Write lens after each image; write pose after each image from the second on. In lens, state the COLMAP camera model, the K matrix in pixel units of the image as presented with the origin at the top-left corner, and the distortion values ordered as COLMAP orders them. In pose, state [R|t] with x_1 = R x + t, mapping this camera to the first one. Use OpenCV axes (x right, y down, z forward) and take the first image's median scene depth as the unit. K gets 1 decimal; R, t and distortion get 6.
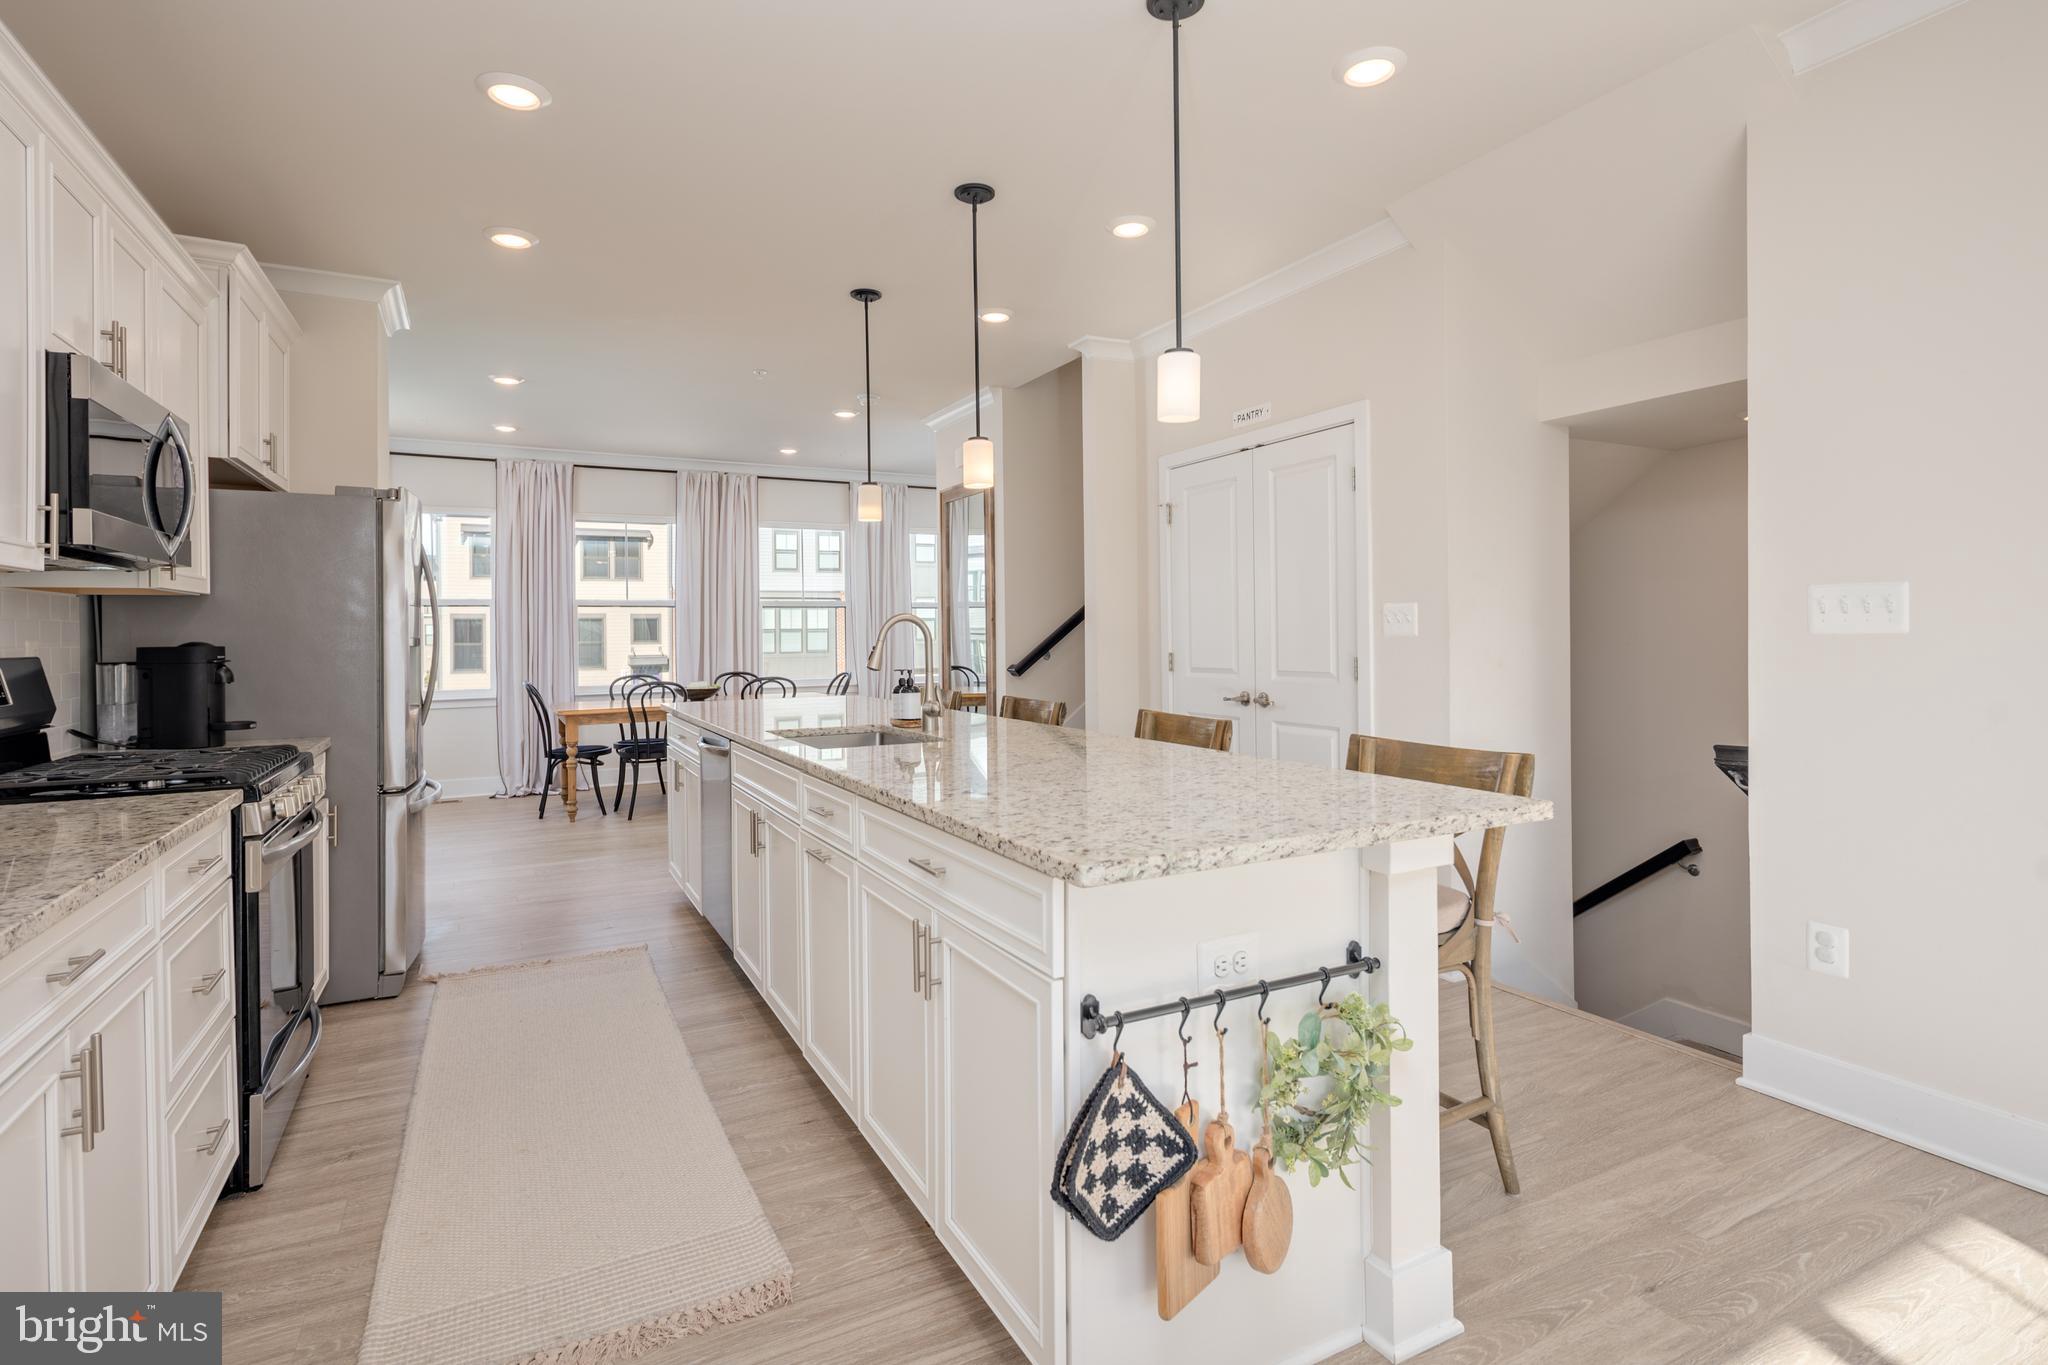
lens RADIAL K [[996.4, 0, 1015.1], [0, 996.4, 633.1], [0, 0, 1]] dist [0.006119, -0.005216]
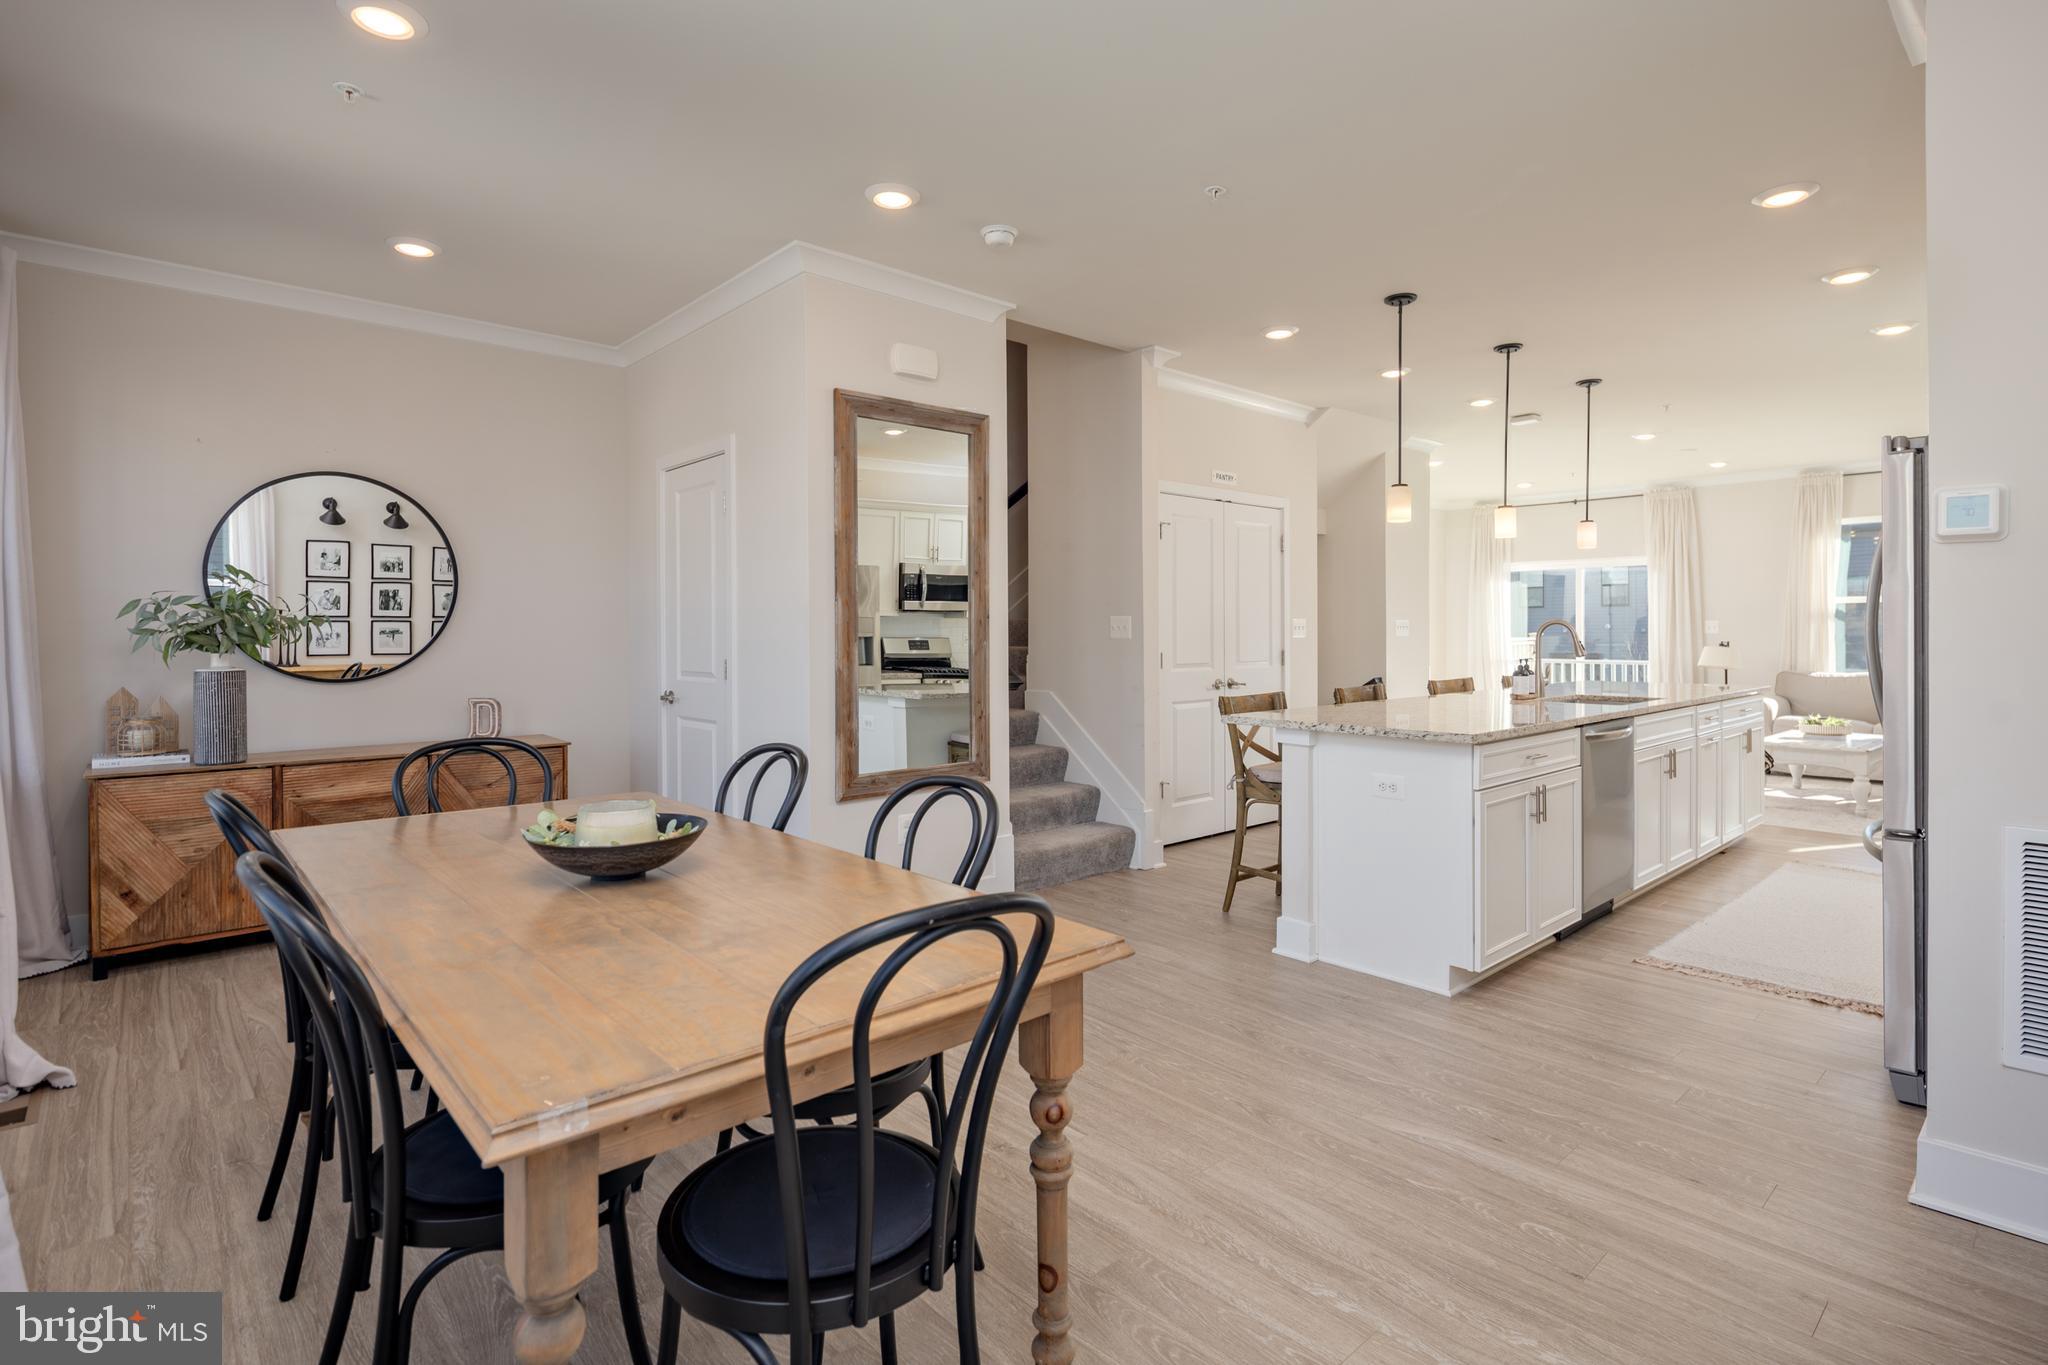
lens RADIAL K [[996.4, 0, 1030.0], [0, 996.4, 638.6], [0, 0, 1]] dist [0.006119, -0.005216]
pose [[-0.250269, 0.005555, 0.968160, -1.266712], [0.006650, 0.999970, -0.004019, 0.008926], [-0.968154, 0.005433, -0.250298, 1.982009]]
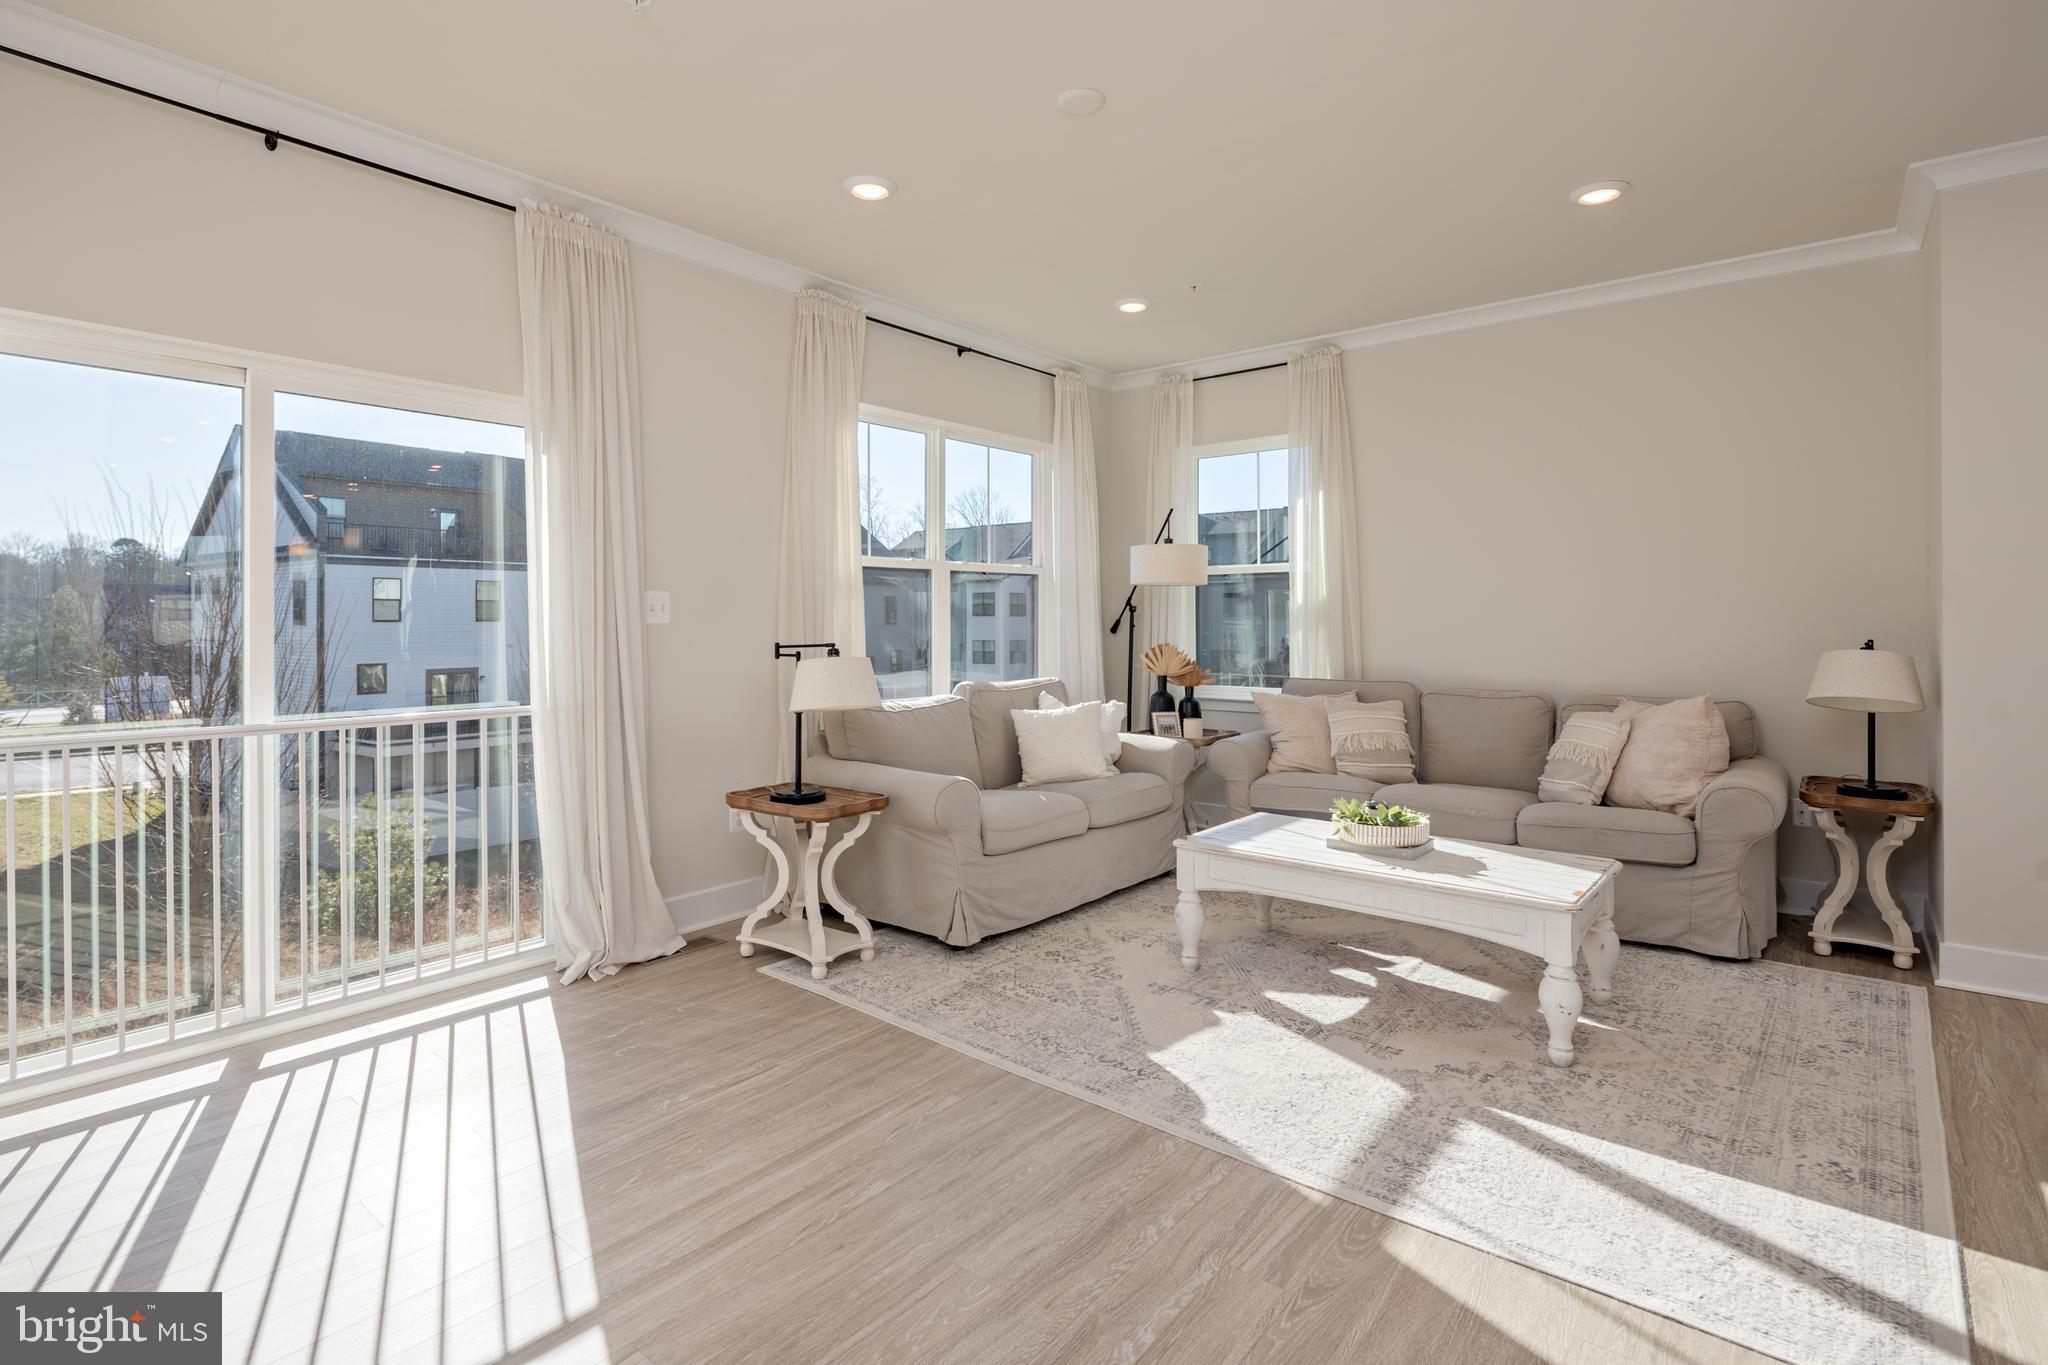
lens RADIAL K [[996.4, 0, 1021.7], [0, 996.4, 619.6], [0, 0, 1]] dist [0.006119, -0.005216]
pose [[-0.918644, 0.010546, -0.394947, 0.949368], [0.009666, 0.999944, 0.004219, -0.008455], [0.394969, 0.000058, -0.918694, 0.654402]]
